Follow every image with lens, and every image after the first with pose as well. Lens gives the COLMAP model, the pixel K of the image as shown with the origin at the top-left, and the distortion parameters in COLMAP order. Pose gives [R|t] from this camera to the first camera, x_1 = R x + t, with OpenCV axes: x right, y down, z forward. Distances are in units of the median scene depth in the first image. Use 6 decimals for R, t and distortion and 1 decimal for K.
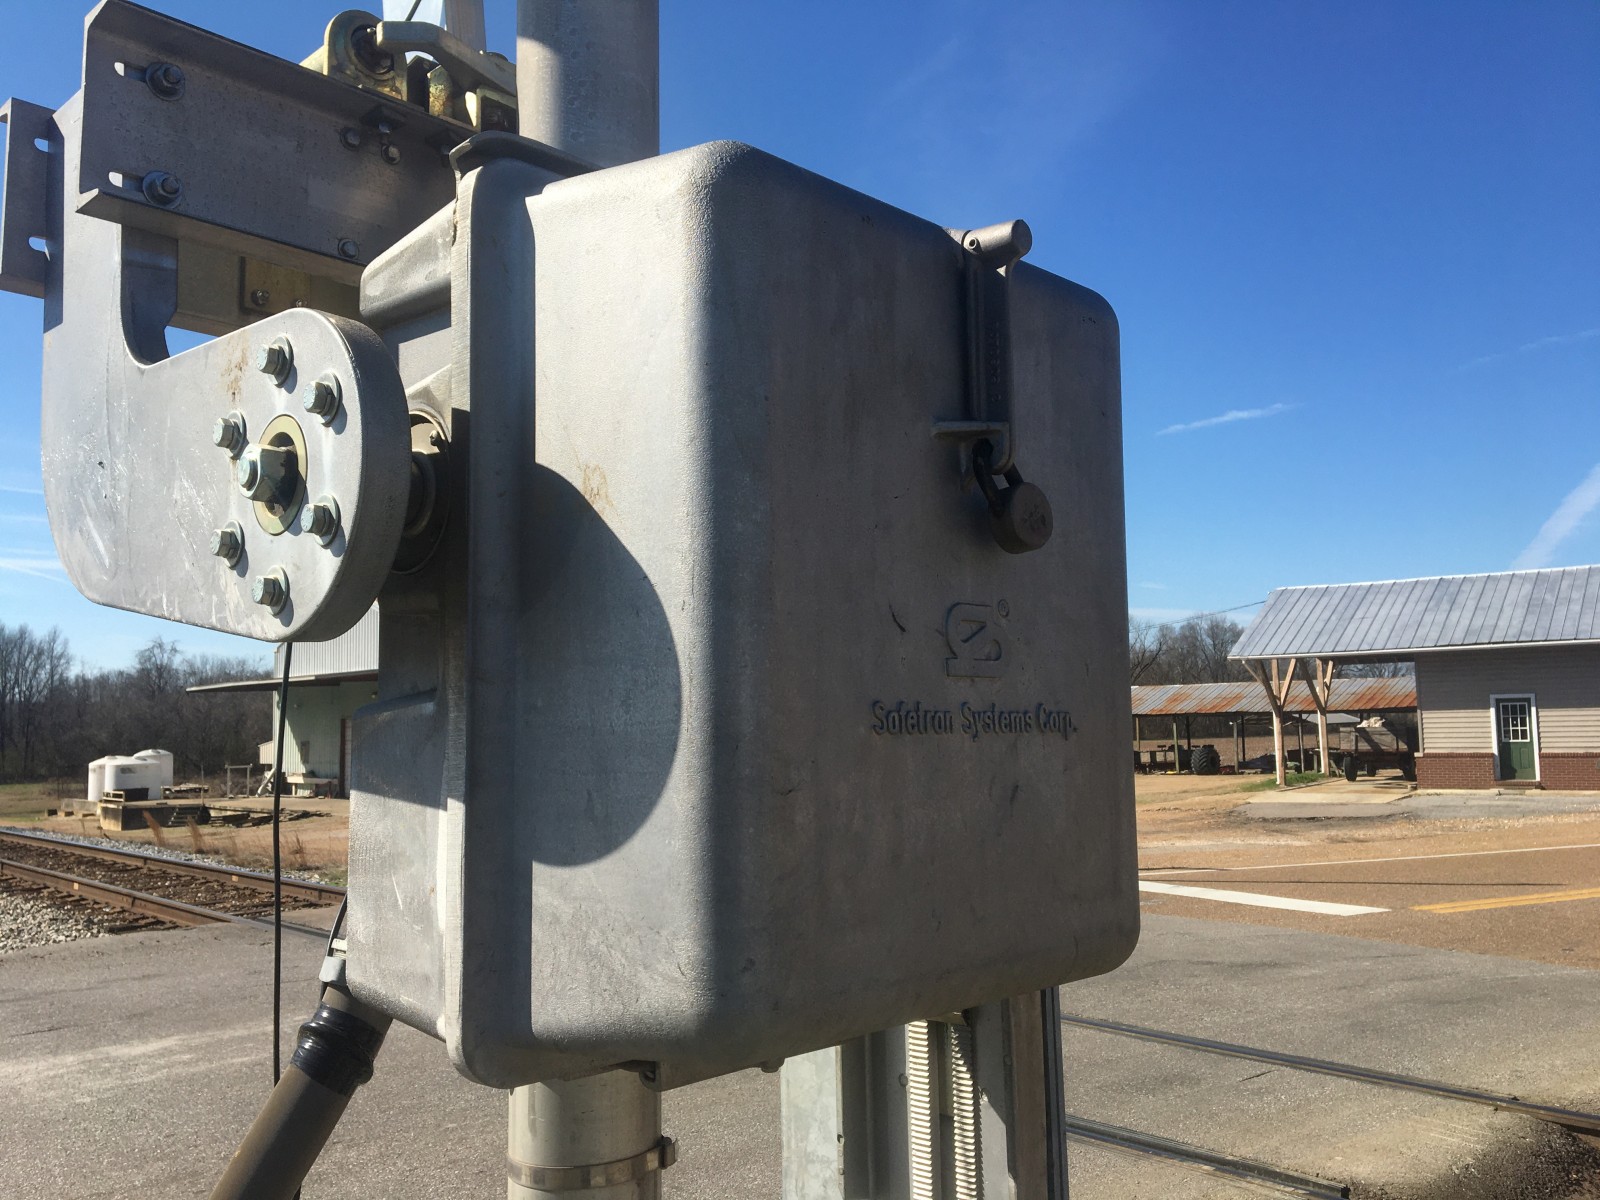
lens RADIAL K [[1375.9, 0, 800.0], [0, 1375.9, 600.0], [0, 0, 1]] dist [0.086457, -0.131054]
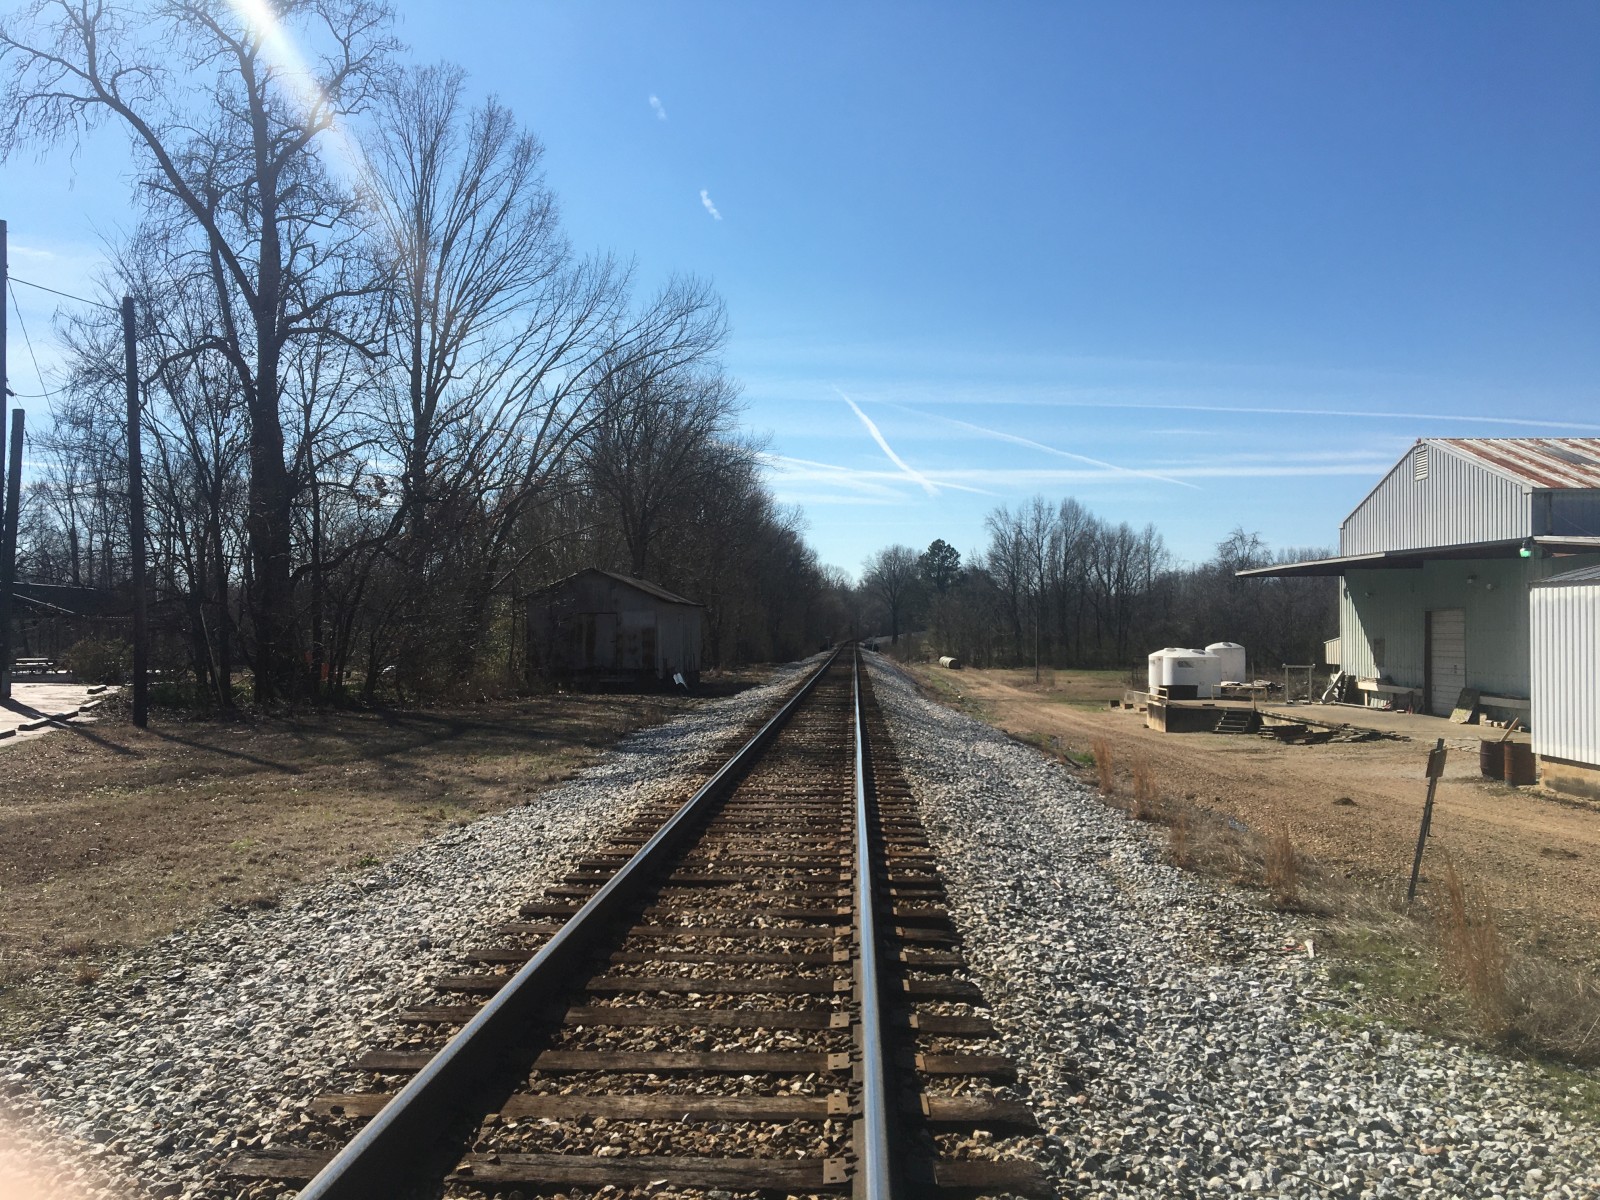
lens RADIAL K [[1324.7, 0, 776.6], [0, 1324.7, 597.4], [0, 0, 1]] dist [0.099606, -0.156446]
pose [[0.711200, 0.007412, -0.702950, -0.061726], [0.043007, 0.997613, 0.054031, 0.021809], [0.701673, -0.068659, 0.709184, 0.214713]]
